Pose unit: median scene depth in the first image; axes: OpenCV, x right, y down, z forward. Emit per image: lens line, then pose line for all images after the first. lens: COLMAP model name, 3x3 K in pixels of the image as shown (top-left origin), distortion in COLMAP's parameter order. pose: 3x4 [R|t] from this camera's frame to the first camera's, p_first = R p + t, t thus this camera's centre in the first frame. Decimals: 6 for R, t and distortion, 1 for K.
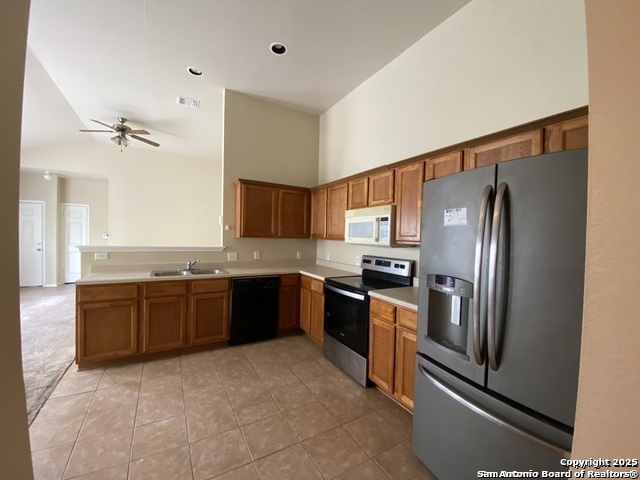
lens RADIAL K [[262.1, 0, 318.4], [0, 262.1, 238.5], [0, 0, 1]] dist [-0.004759, -0.001045]
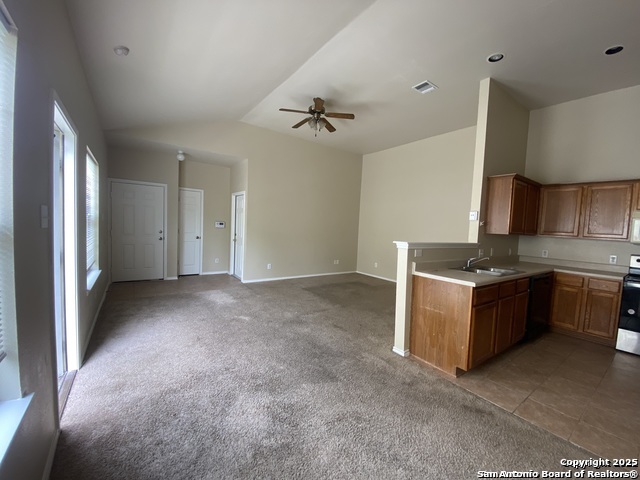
lens RADIAL K [[262.1, 0, 321.2], [0, 262.1, 237.9], [0, 0, 1]] dist [-0.004759, -0.001045]
pose [[0.994606, 0.018331, 0.102091, -0.881808], [-0.022343, 0.999017, 0.038296, -0.010005], [-0.101289, -0.040370, 0.994038, 0.076052]]
